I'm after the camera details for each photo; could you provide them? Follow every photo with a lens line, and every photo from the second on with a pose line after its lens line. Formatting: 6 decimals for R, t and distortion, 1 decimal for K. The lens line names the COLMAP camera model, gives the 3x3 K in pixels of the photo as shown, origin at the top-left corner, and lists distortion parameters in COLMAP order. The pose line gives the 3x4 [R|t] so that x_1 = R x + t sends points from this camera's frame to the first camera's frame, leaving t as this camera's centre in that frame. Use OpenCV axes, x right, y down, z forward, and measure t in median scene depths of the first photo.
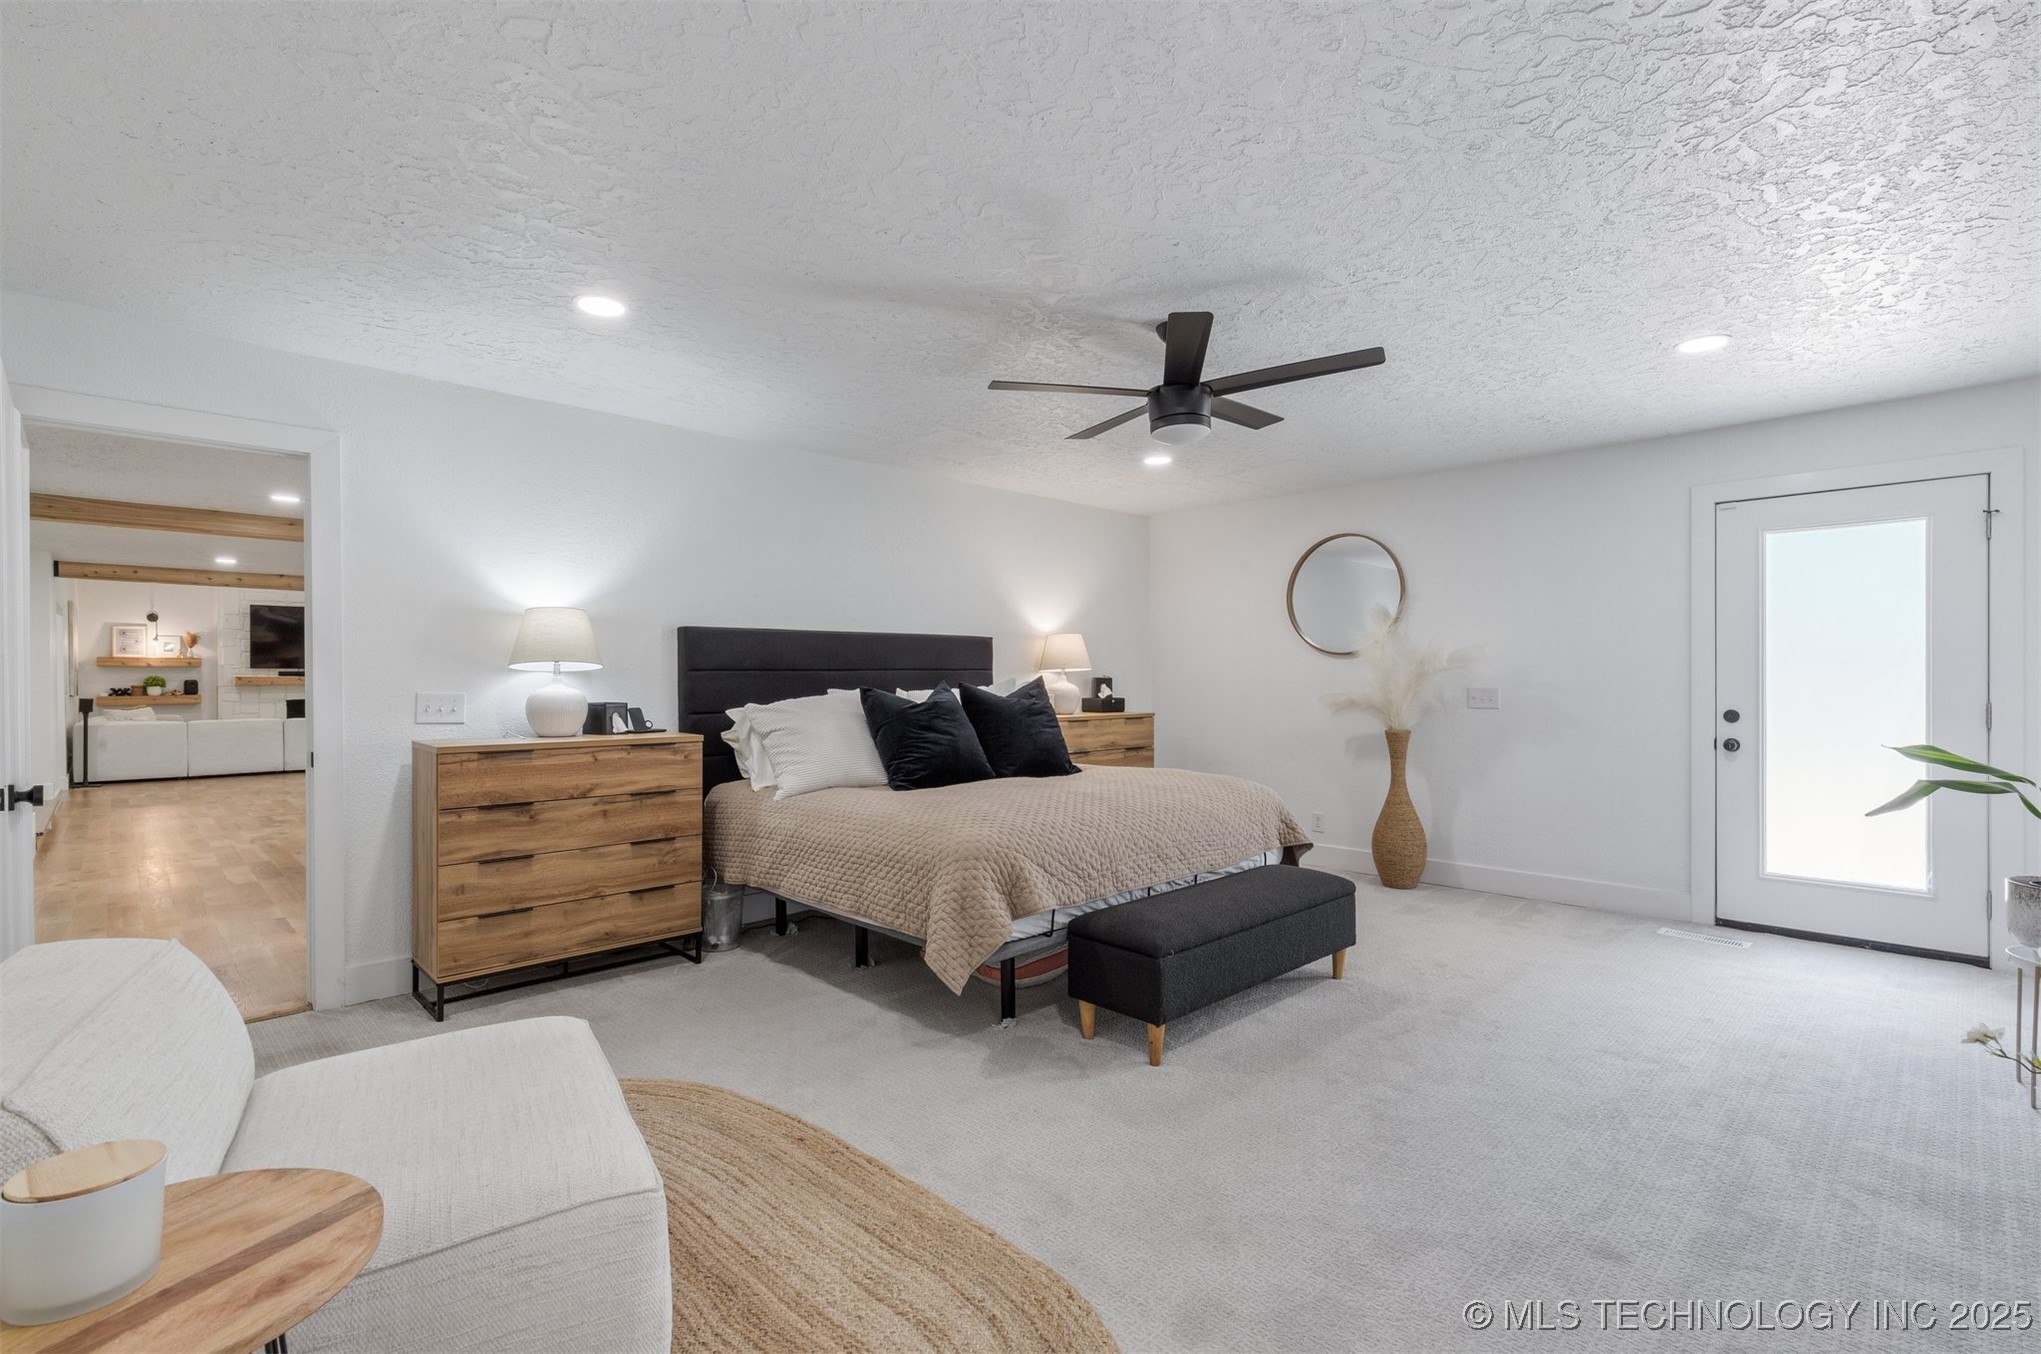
lens RADIAL K [[926.6, 0, 1031.7], [0, 926.6, 683.6], [0, 0, 1]] dist [0.009420, -0.003000]
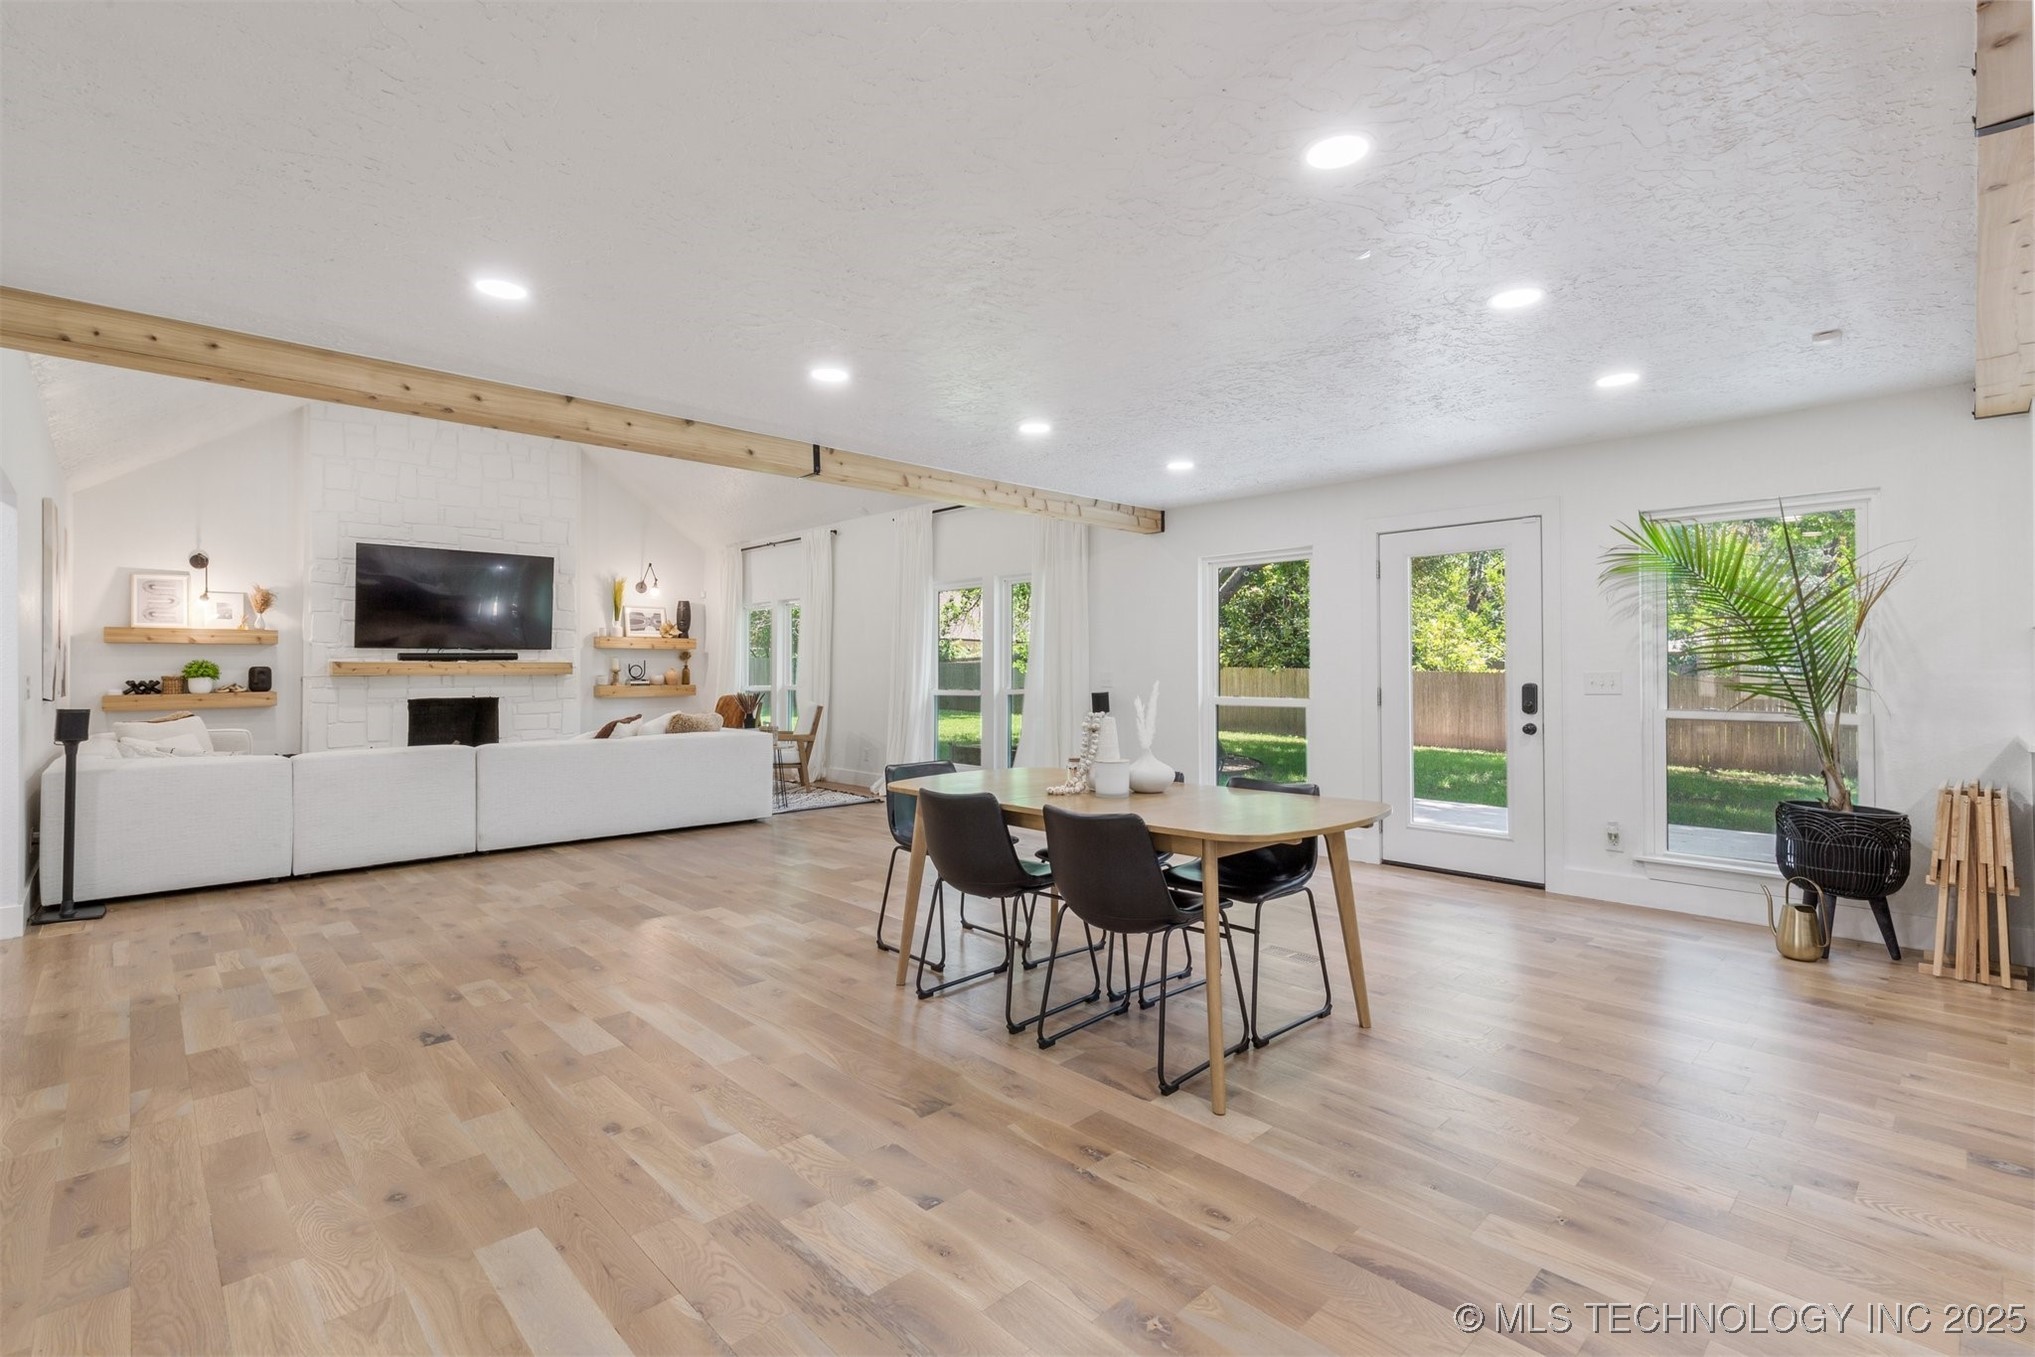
lens RADIAL K [[923.9, 0, 1021.3], [0, 923.9, 655.7], [0, 0, 1]] dist [0.009420, -0.003000]
pose [[0.999944, 0.001200, -0.010525, -1.568765], [-0.001406, 0.999808, -0.019556, -0.000415], [0.010500, 0.019570, 0.999753, 1.577086]]
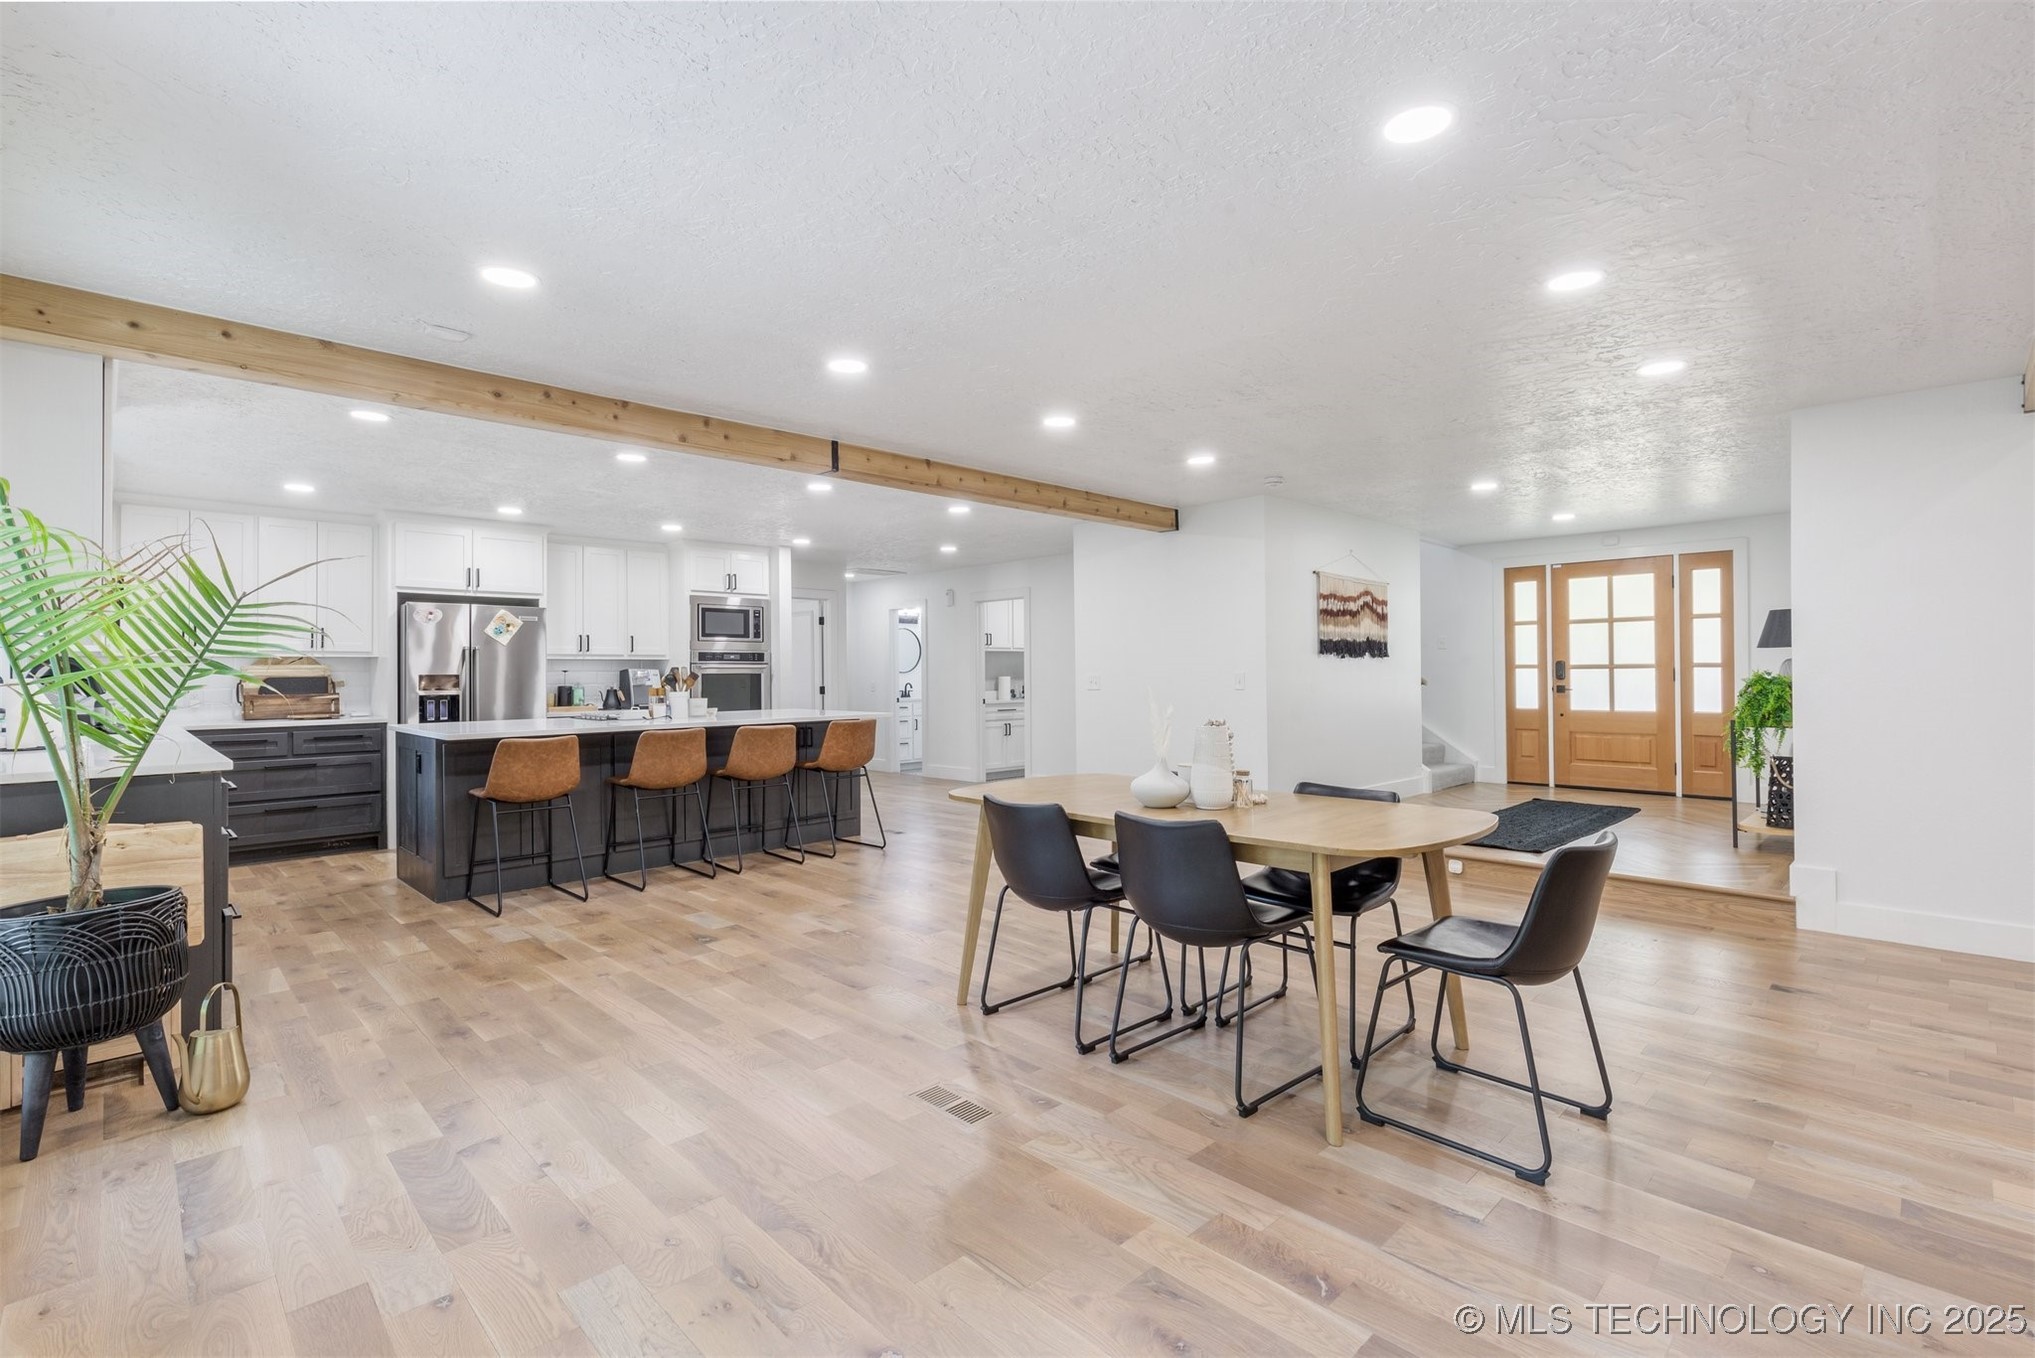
lens RADIAL K [[923.9, 0, 1019.4], [0, 923.9, 666.0], [0, 0, 1]] dist [0.009420, -0.003000]
pose [[-0.999855, 0.013029, 0.010934, -1.349091], [0.013019, 0.999915, -0.000976, -0.011528], [-0.010946, -0.000834, -0.999940, 3.245070]]
